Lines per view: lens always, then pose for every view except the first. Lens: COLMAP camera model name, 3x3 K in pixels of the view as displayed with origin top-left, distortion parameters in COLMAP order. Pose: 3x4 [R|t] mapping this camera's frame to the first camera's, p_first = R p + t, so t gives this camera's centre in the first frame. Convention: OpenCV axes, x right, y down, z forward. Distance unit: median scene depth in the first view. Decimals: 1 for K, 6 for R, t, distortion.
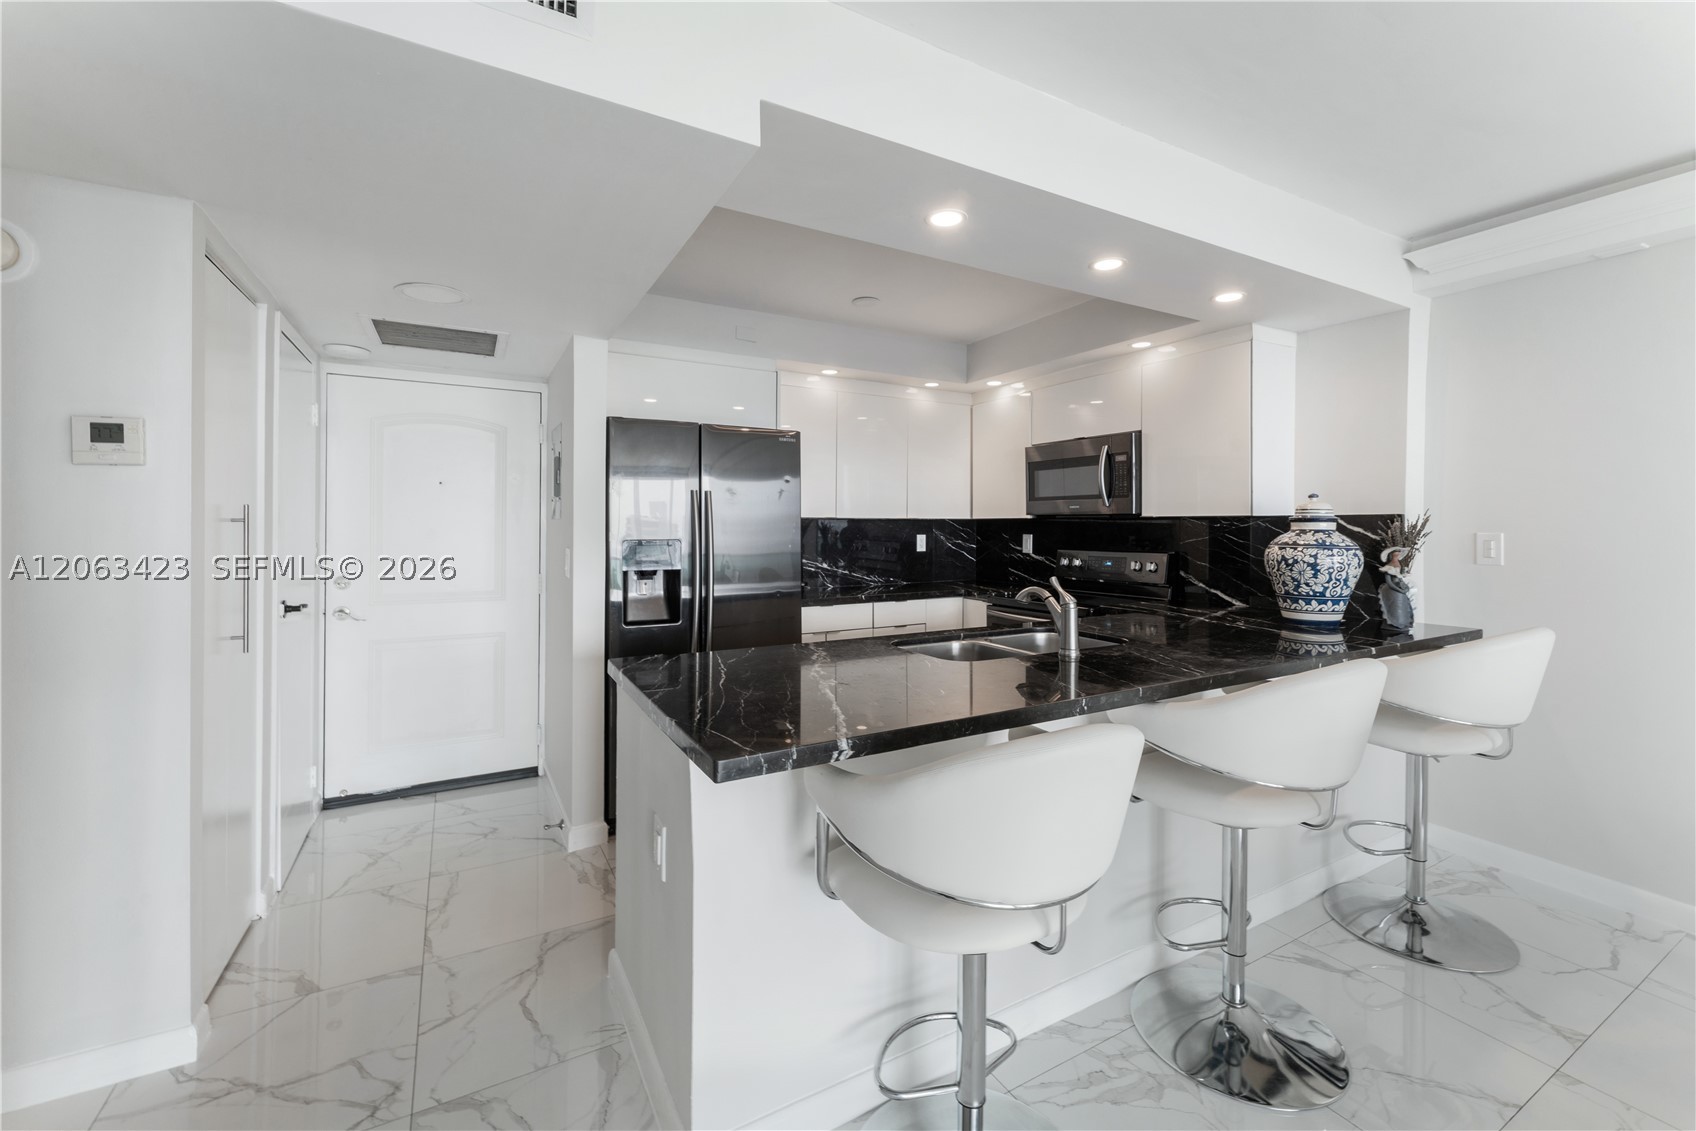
lens RADIAL K [[683.9, 0, 844.4], [0, 683.9, 514.9], [0, 0, 1]] dist [0.002233, 0.000173]
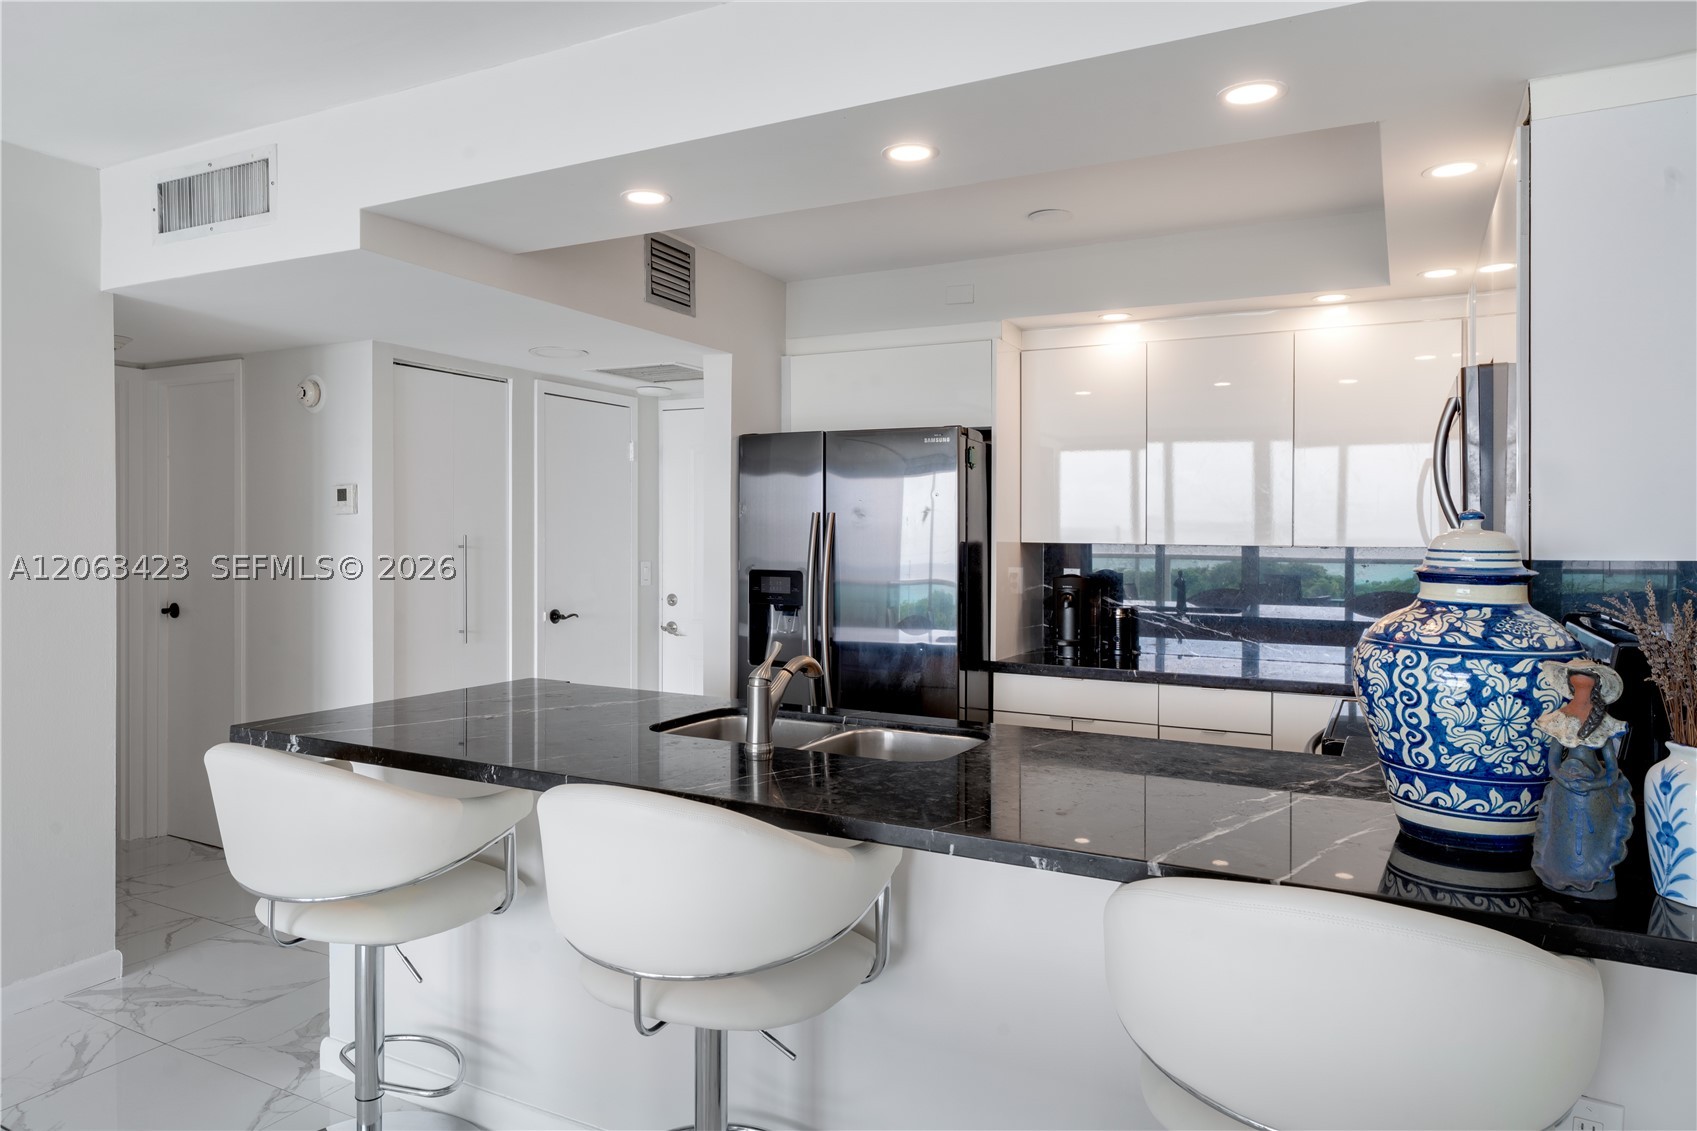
lens RADIAL K [[1066.1, 0, 845.7], [0, 1066.1, 540.2], [0, 0, 1]] dist [-0.003639, -0.001376]
pose [[0.545406, 0.011146, -0.838098, 0.868994], [0.006534, 0.999825, 0.017549, -0.023973], [0.838146, -0.015048, 0.545238, 0.311517]]
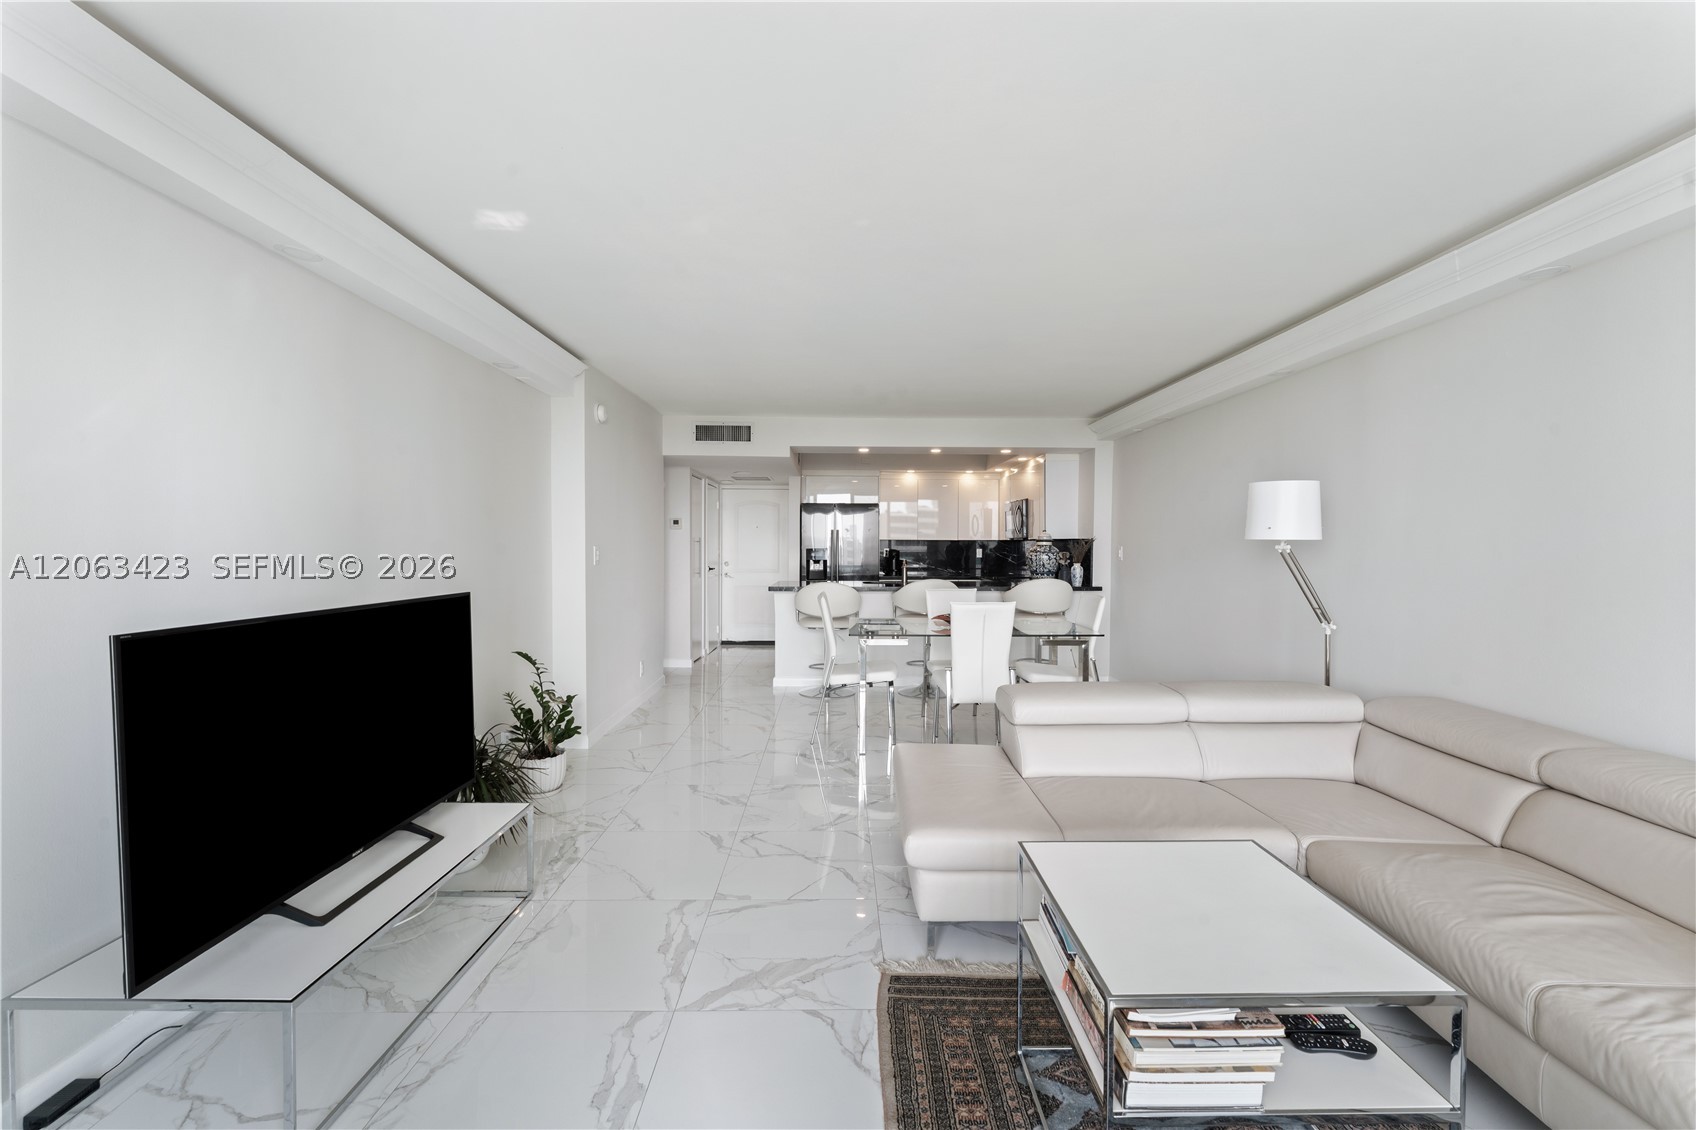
lens RADIAL K [[686.8, 0, 848.0], [0, 686.8, 565.0], [0, 0, 1]] dist [-0.033230, 0.000053]
pose [[0.879852, 0.017308, -0.474932, 1.056607], [0.004007, 0.999031, 0.043832, -0.015249], [0.475230, -0.040469, 0.878930, -1.244630]]
